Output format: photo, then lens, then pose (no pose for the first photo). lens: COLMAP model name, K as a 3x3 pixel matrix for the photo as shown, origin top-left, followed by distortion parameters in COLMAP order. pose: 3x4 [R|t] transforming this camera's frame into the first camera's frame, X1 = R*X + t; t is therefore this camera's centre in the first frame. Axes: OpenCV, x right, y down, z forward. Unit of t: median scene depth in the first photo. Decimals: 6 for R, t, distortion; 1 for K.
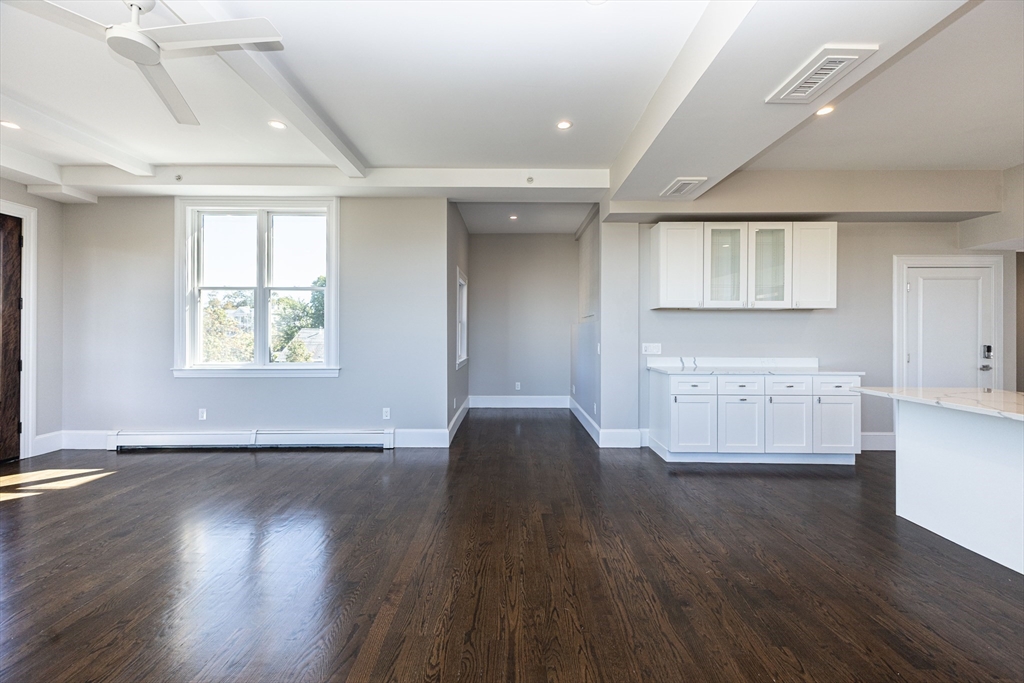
lens RADIAL K [[414.3, 0, 505.8], [0, 414.3, 332.8], [0, 0, 1]] dist [0.017135, -0.008052]
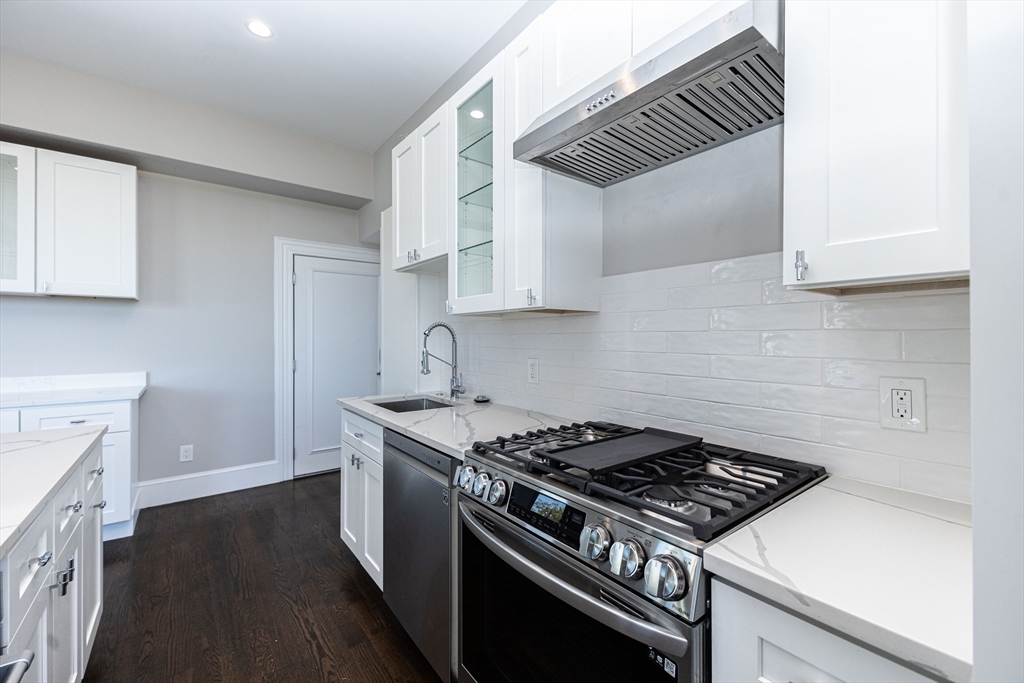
lens RADIAL K [[418.6, 0, 518.7], [0, 418.6, 339.0], [0, 0, 1]] dist [0.013030, -0.000277]
pose [[0.785766, -0.001747, 0.618521, 0.812541], [-0.000281, 0.999995, 0.003182, 0.003795], [-0.618524, -0.002674, 0.785762, 0.096316]]
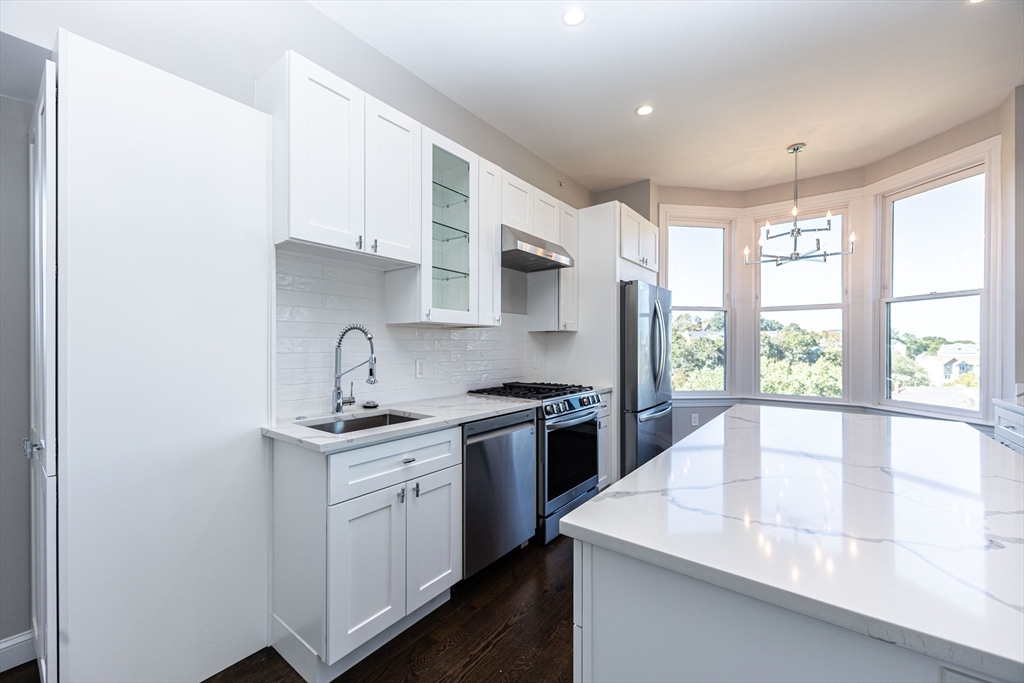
lens RADIAL K [[408.7, 0, 507.1], [0, 408.7, 342.9], [0, 0, 1]] dist [0.011035, -0.000079]
pose [[-0.800485, -0.002013, 0.599349, 0.664874], [-0.005886, 0.999973, -0.004502, 0.005455], [-0.599324, -0.007131, -0.800475, 0.831962]]
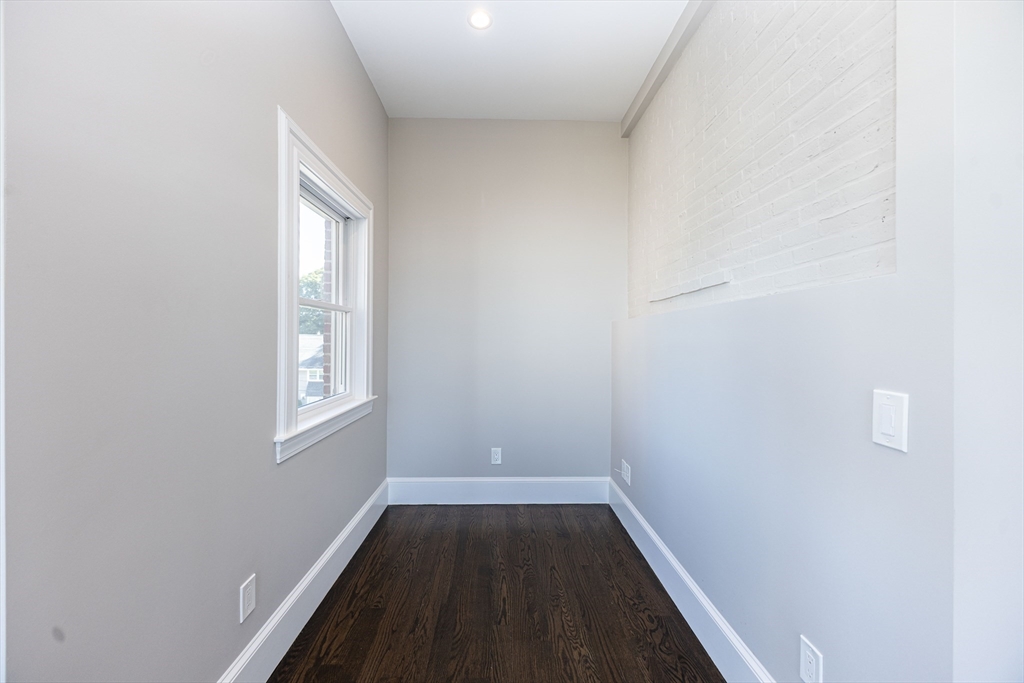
lens RADIAL K [[413.0, 0, 511.6], [0, 413.0, 338.5], [0, 0, 1]] dist [0.012216, -0.000196]
pose [[0.999302, 0.006441, 0.036795, 0.046261], [-0.006522, 0.999977, 0.002105, -0.001242], [-0.036780, -0.002343, 0.999321, 0.838445]]
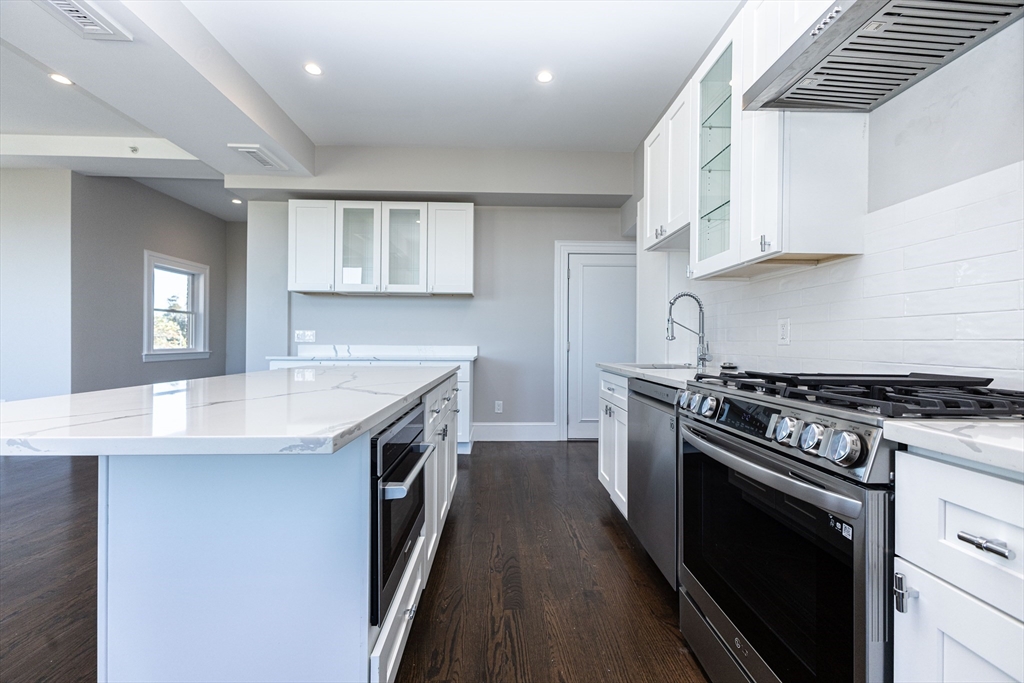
lens RADIAL K [[422.4, 0, 516.4], [0, 422.4, 344.4], [0, 0, 1]] dist [0.016824, -0.006298]
pose [[0.999257, 0.004413, 0.038295, 0.815125], [-0.004571, 0.999981, 0.004054, 0.052385], [-0.038277, -0.004226, 0.999258, 0.019226]]
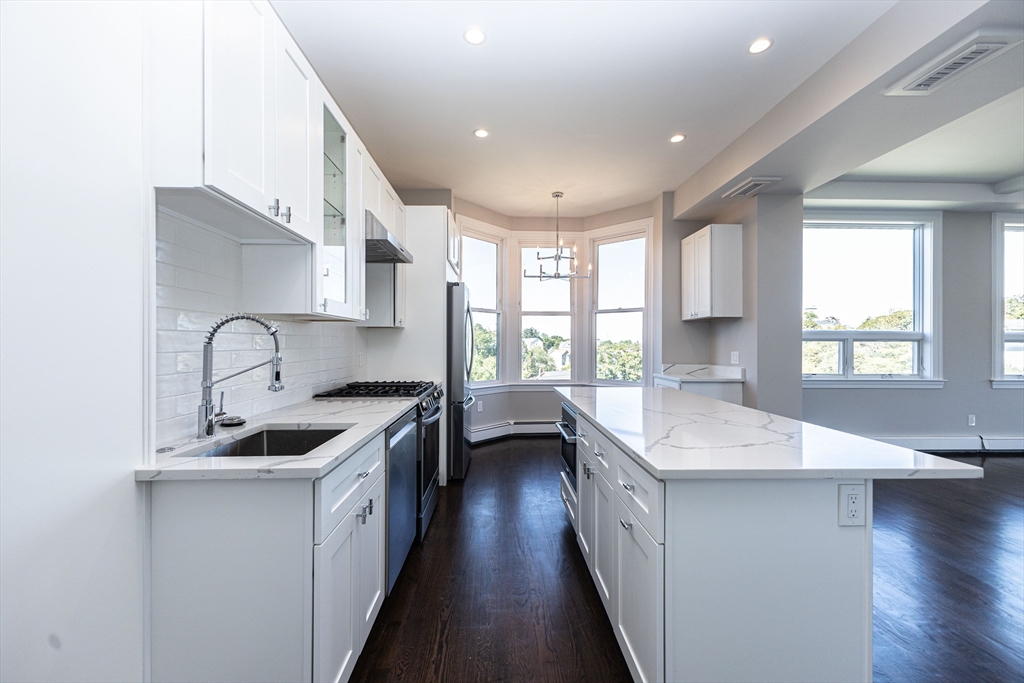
lens RADIAL K [[413.0, 0, 511.6], [0, 413.0, 338.5], [0, 0, 1]] dist [0.012216, -0.000196]
pose [[-0.998631, -0.006102, -0.051949, 0.863221], [-0.005526, 0.999922, -0.011229, 0.007151], [0.052013, -0.010927, -0.998587, 0.921609]]
